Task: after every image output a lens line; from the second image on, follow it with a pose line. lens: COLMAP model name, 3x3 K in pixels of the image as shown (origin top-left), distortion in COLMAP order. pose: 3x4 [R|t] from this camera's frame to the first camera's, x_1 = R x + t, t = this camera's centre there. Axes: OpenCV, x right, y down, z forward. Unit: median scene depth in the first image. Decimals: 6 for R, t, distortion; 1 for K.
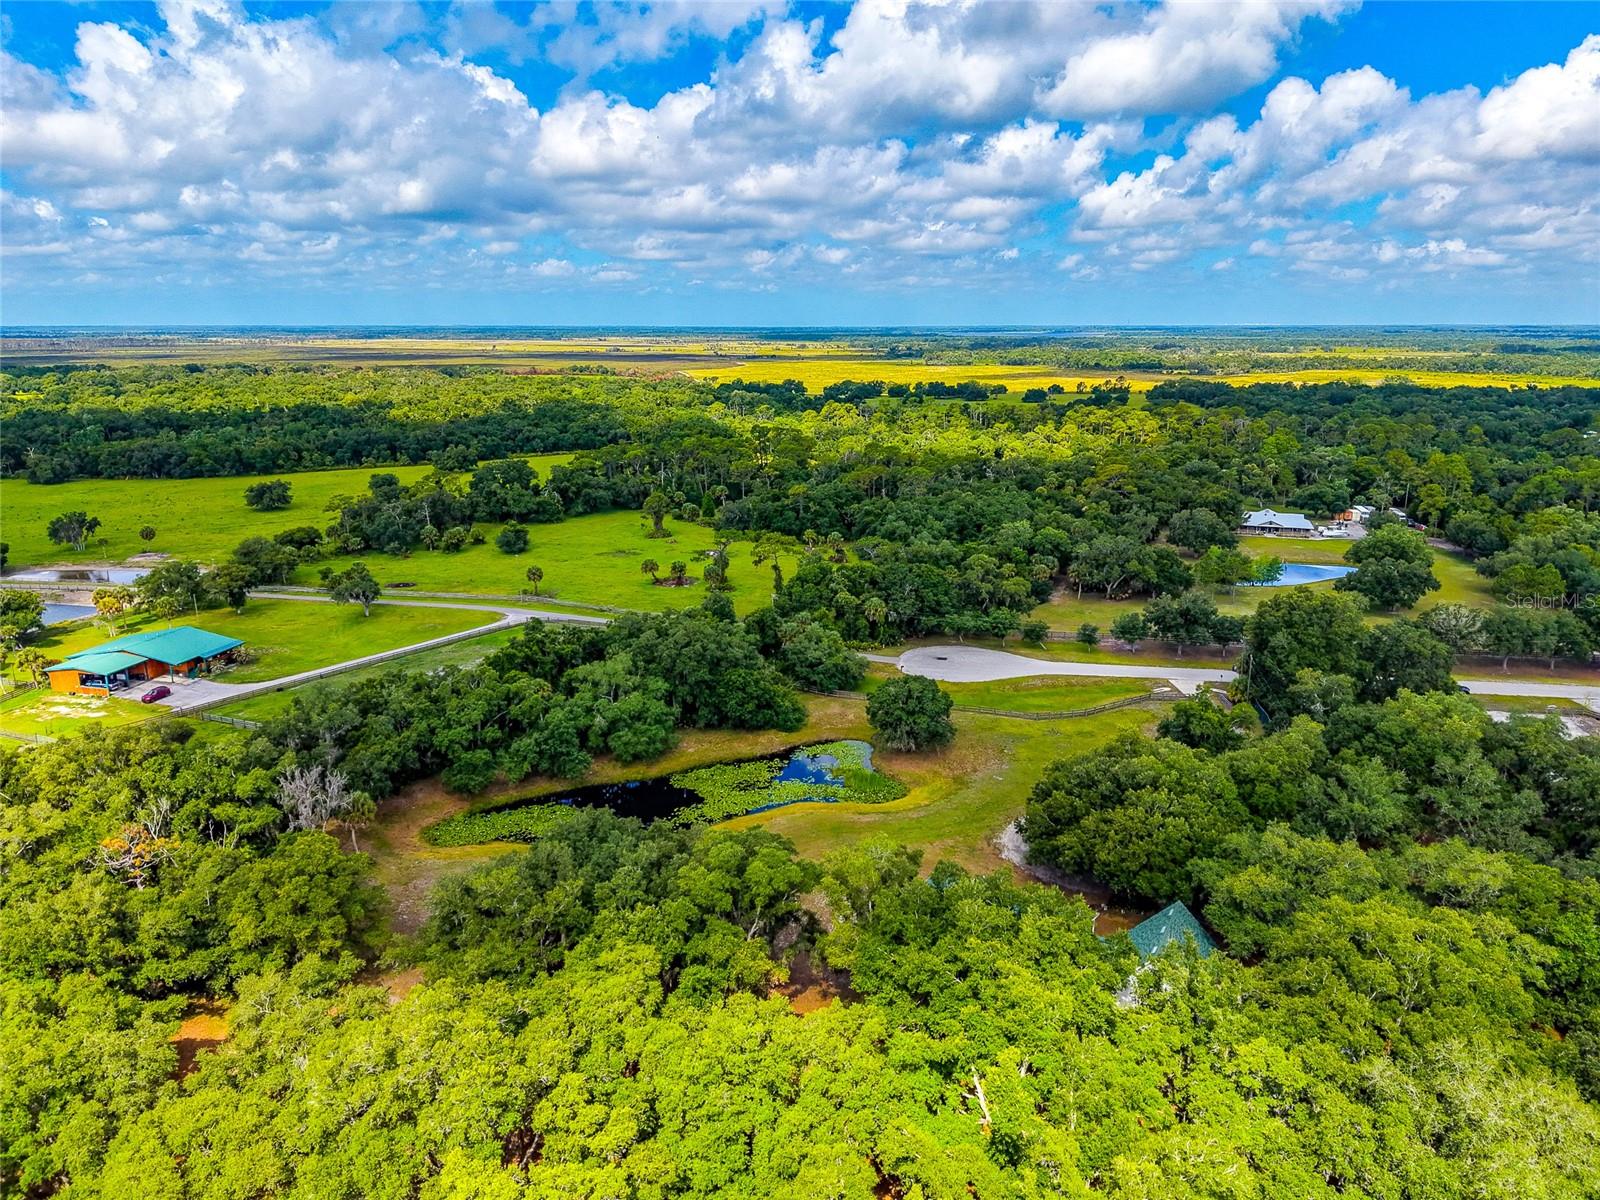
lens RADIAL K [[1135.5, 0, 802.1], [0, 1135.5, 614.3], [0, 0, 1]] dist [0.038626, -0.036820]
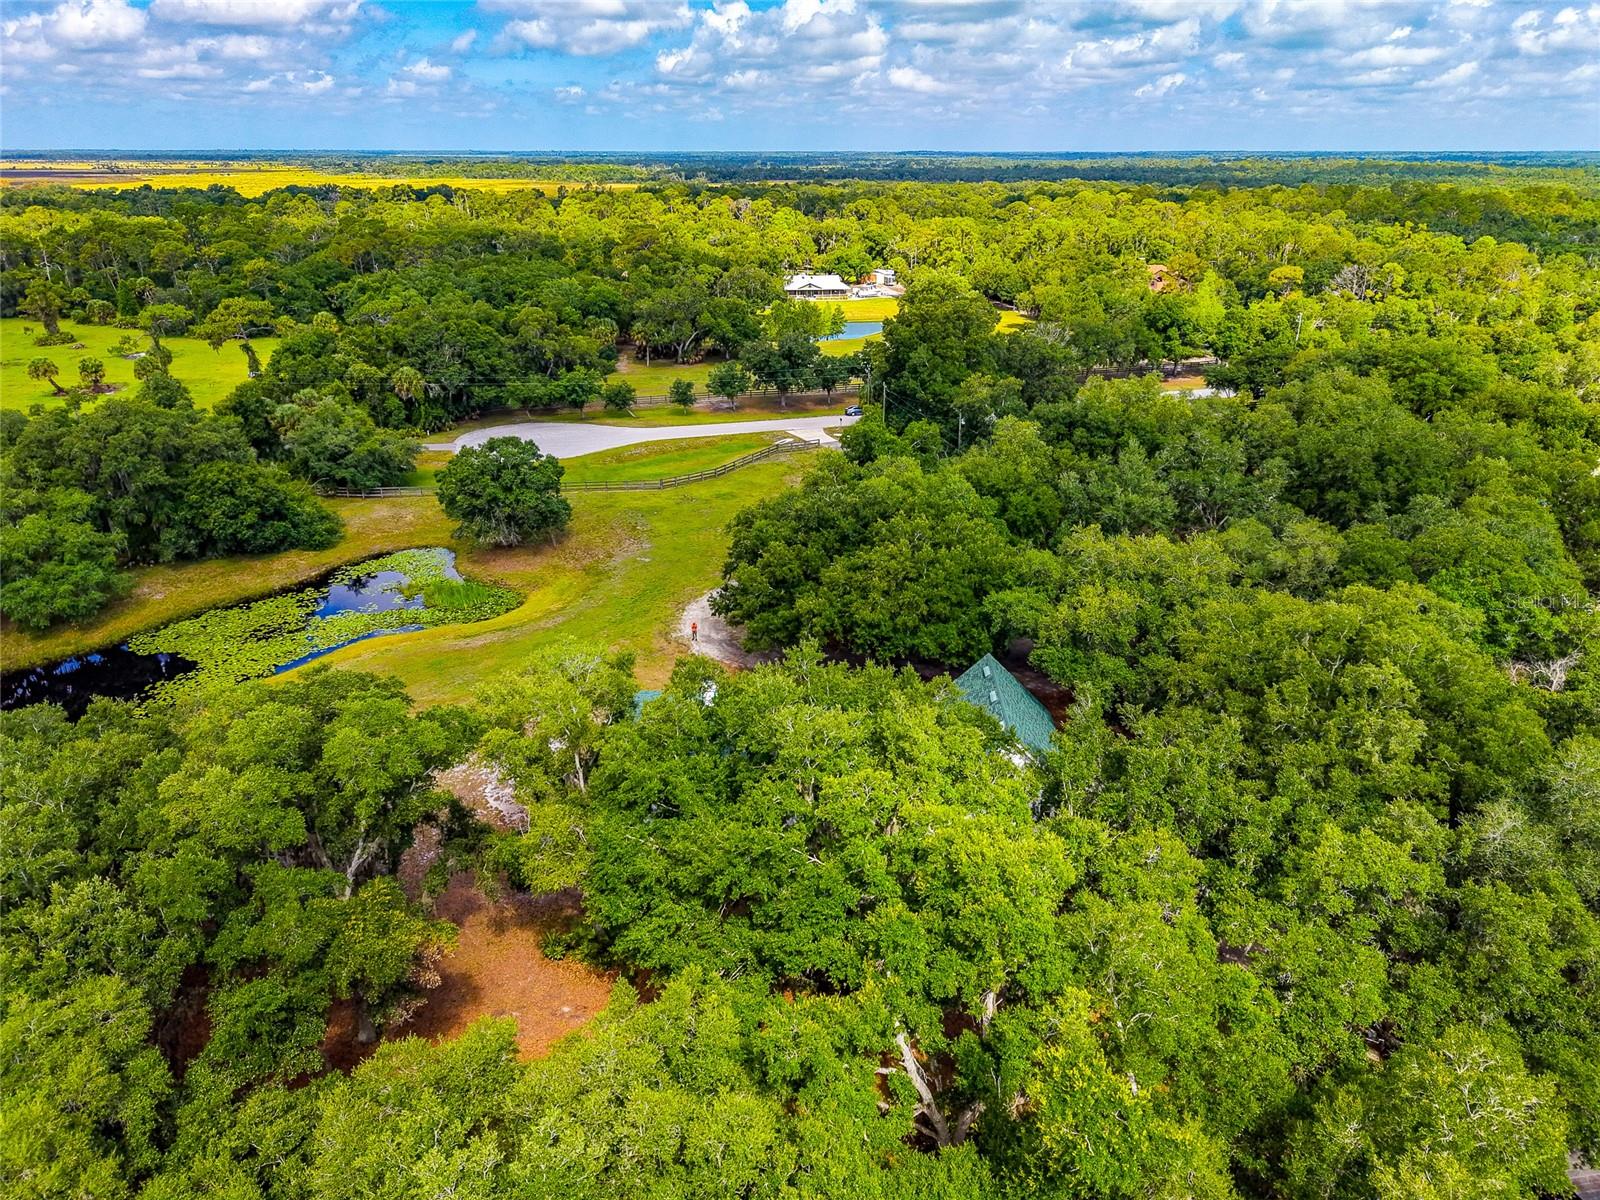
lens RADIAL K [[1107.6, 0, 800.0], [0, 1107.6, 600.0], [0, 0, 1]] dist [0.082136, -0.085915]
pose [[0.901919, -0.168662, 0.397611, -0.025264], [0.114185, 0.980959, 0.157102, 0.063088], [-0.416537, -0.096292, 0.904005, 0.280907]]
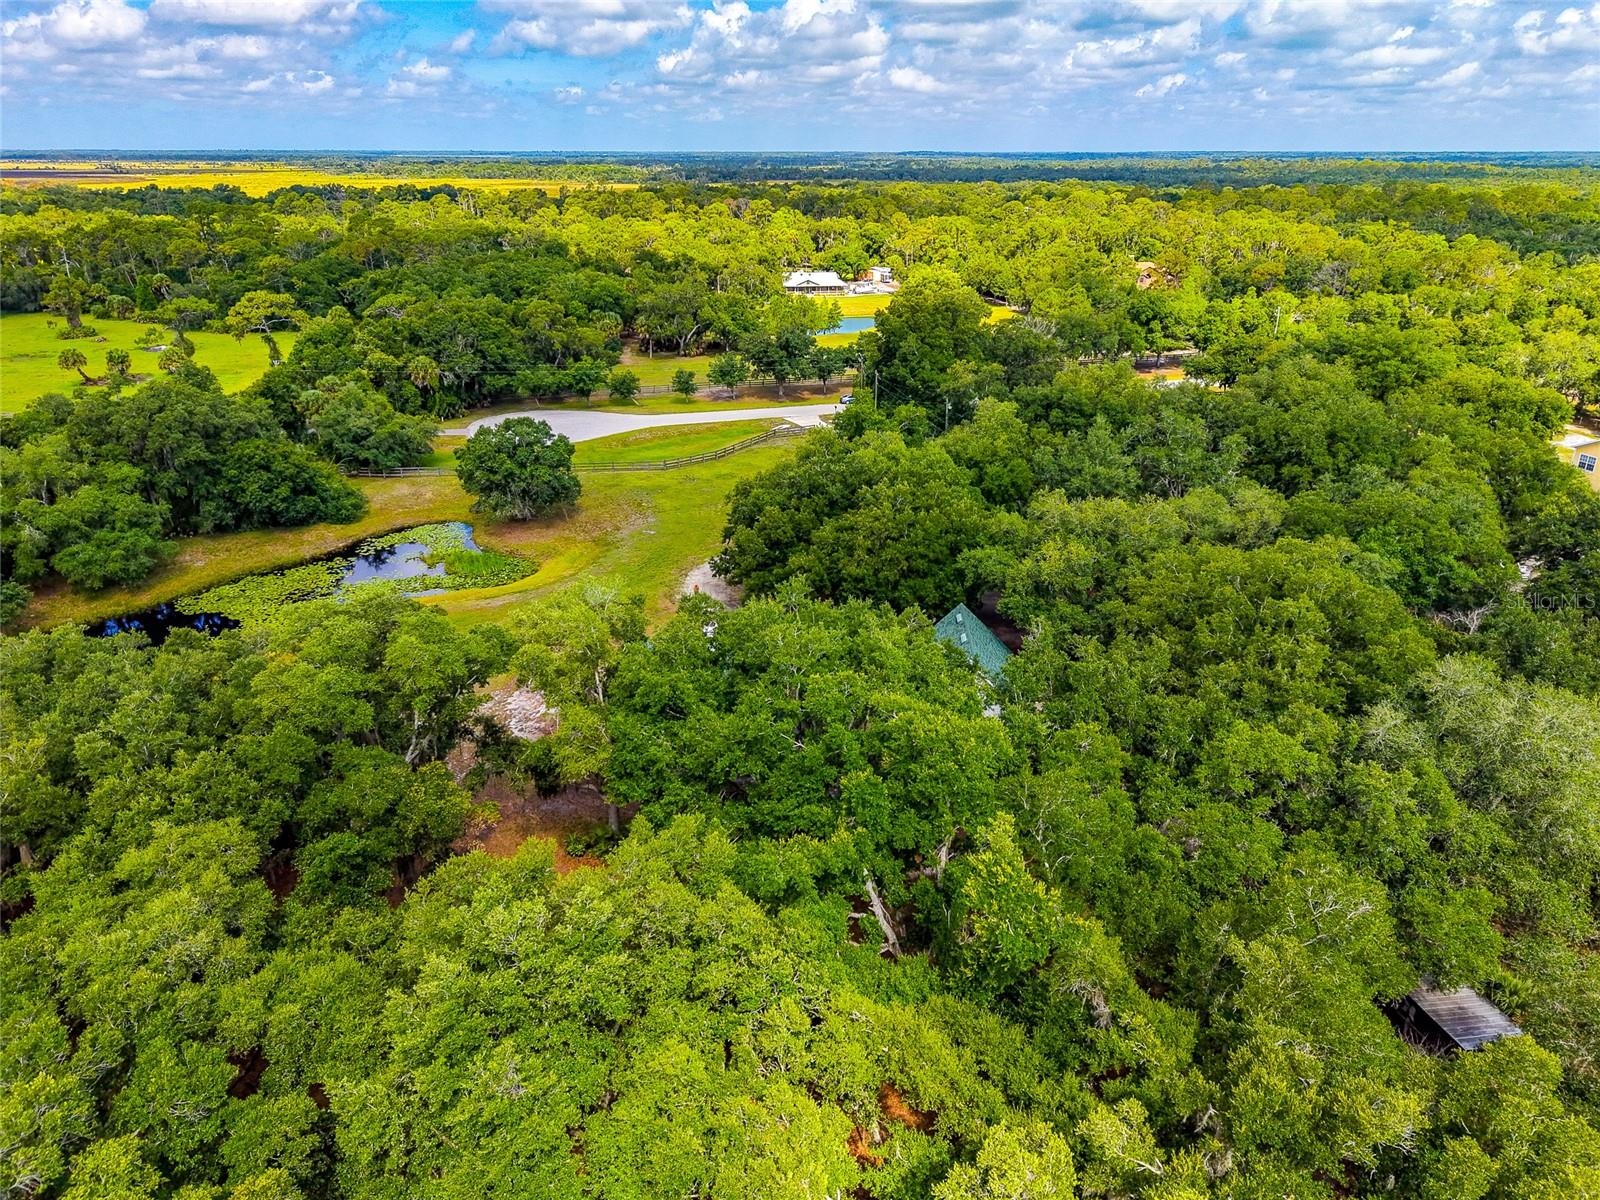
lens RADIAL K [[1107.6, 0, 800.0], [0, 1107.6, 600.0], [0, 0, 1]] dist [0.082136, -0.085915]
pose [[0.902056, -0.168391, 0.397415, -0.044645], [0.114040, 0.981020, 0.156825, 0.075436], [-0.416280, -0.096144, 0.904139, 0.233630]]
